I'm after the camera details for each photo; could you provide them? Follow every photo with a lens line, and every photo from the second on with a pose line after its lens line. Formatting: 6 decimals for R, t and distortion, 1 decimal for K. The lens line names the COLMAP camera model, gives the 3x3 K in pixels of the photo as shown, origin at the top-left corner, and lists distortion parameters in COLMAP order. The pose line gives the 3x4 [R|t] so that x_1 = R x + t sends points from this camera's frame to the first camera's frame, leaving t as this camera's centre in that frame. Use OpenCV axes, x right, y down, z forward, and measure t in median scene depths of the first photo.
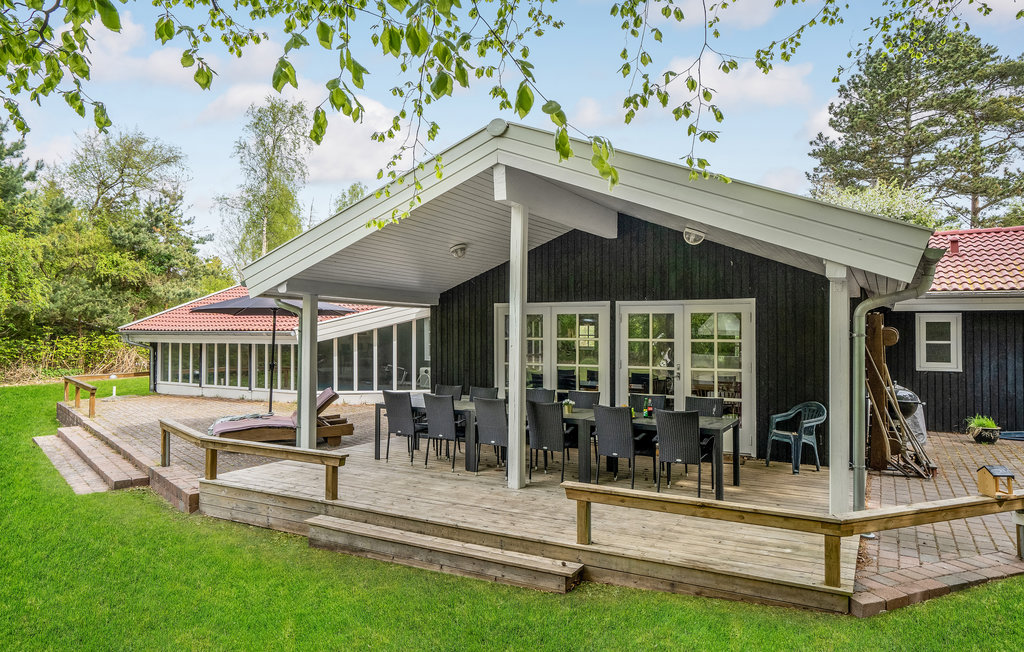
lens RADIAL K [[671.3, 0, 512.0], [0, 671.3, 326.0], [0, 0, 1]] dist [-0.020671, -0.001239]
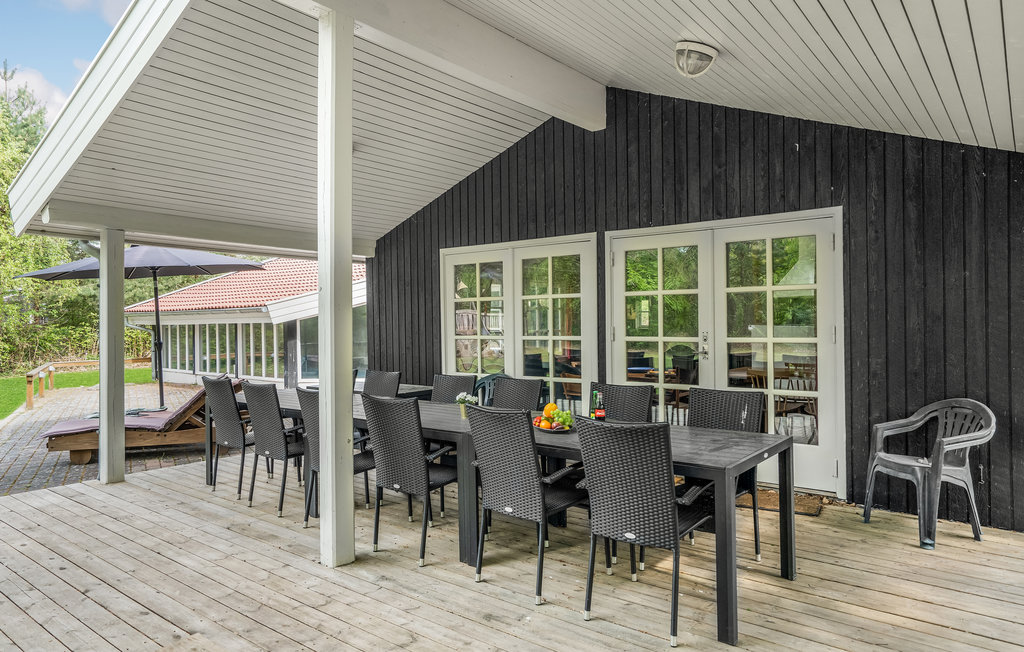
lens RADIAL K [[655.4, 0, 512.0], [0, 655.4, 326.0], [0, 0, 1]] dist [0.003933, 0.003876]
pose [[0.986157, -0.014648, -0.165168, 0.169032], [0.017483, 0.999724, 0.015724, 0.038574], [0.164892, -0.018394, 0.986140, 0.390425]]
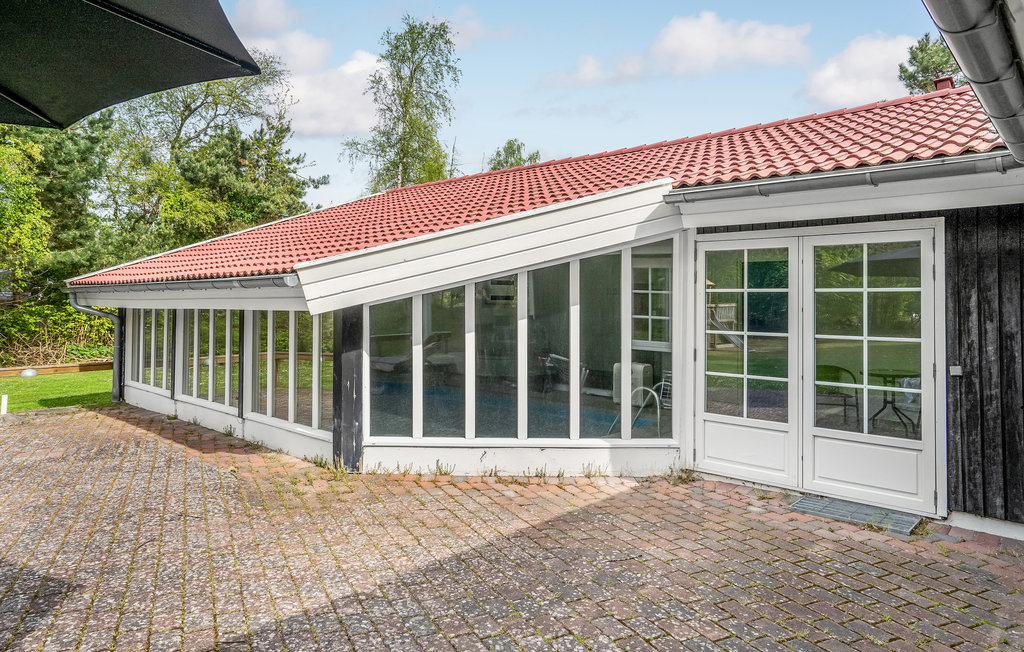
lens RADIAL K [[655.4, 0, 512.0], [0, 655.4, 326.0], [0, 0, 1]] dist [0.003933, 0.003876]
pose [[0.973037, 0.013482, -0.230253, -0.210663], [-0.005225, 0.999322, 0.036433, 0.035002], [0.230588, -0.034247, 0.972449, 1.079037]]
